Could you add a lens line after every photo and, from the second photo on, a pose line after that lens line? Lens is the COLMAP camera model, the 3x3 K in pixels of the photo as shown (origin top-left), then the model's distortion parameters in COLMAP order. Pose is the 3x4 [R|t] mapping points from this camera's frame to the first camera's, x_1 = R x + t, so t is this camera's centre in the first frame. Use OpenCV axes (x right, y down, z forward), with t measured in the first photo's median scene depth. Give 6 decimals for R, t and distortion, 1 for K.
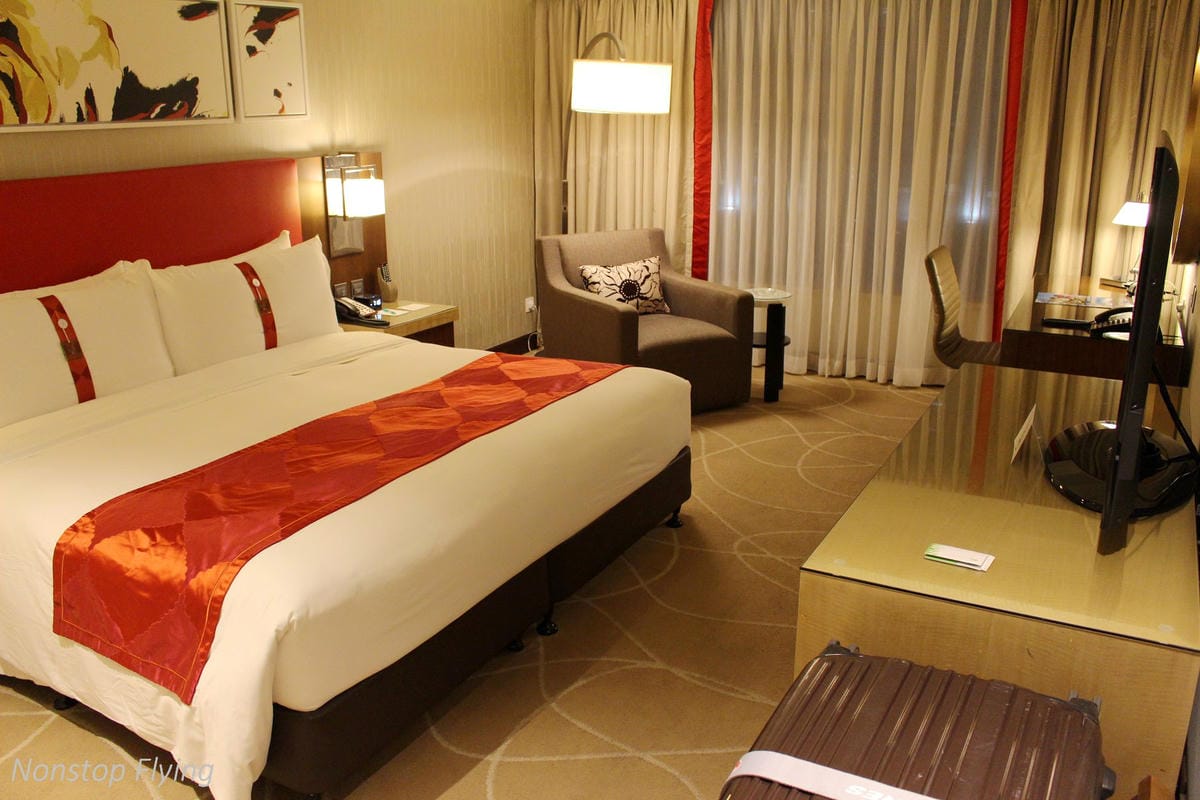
lens RADIAL K [[998.9, 0, 599.1], [0, 998.9, 387.2], [0, 0, 1]] dist [-0.156491, 0.132547]
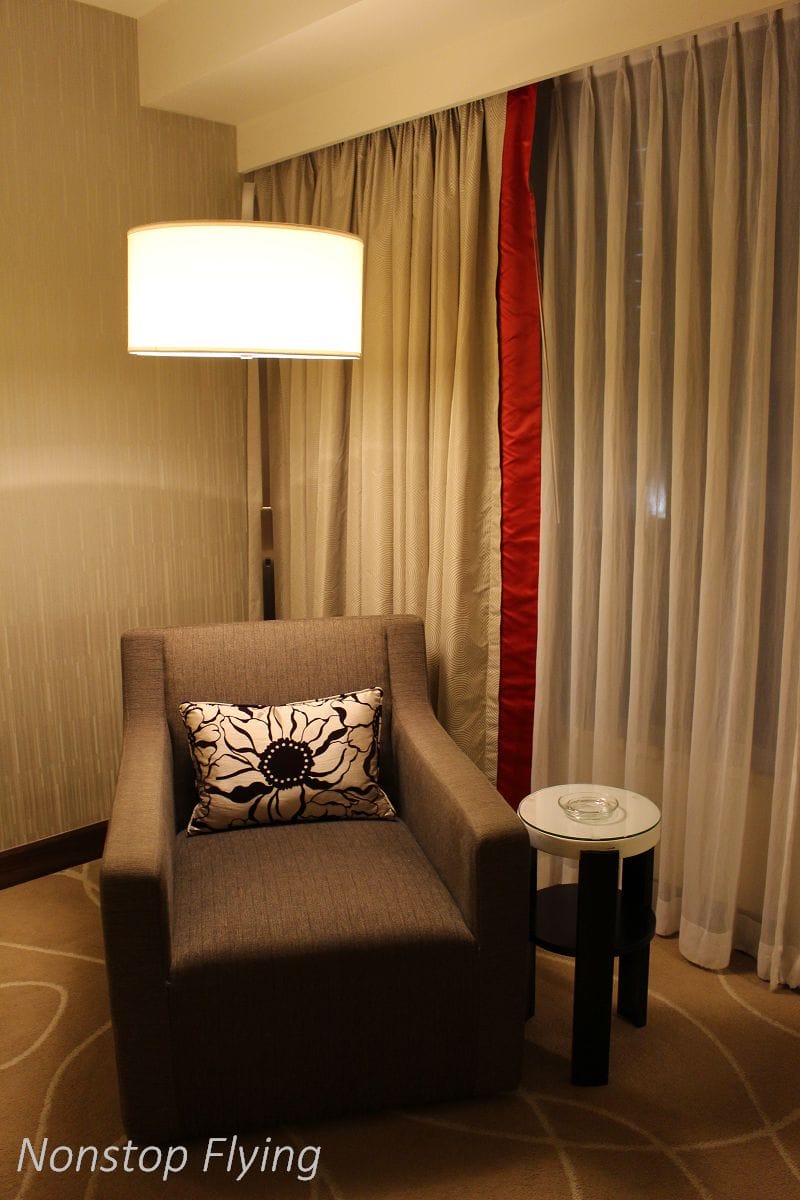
lens RADIAL K [[998.9, 0, 400.0], [0, 998.9, 600.0], [0, 0, 1]] dist [-0.156491, 0.132547]
pose [[0.956354, 0.049374, -0.288009, 0.188532], [-0.075394, 0.993943, -0.079956, -0.129708], [0.282316, 0.098180, 0.954284, 0.553167]]
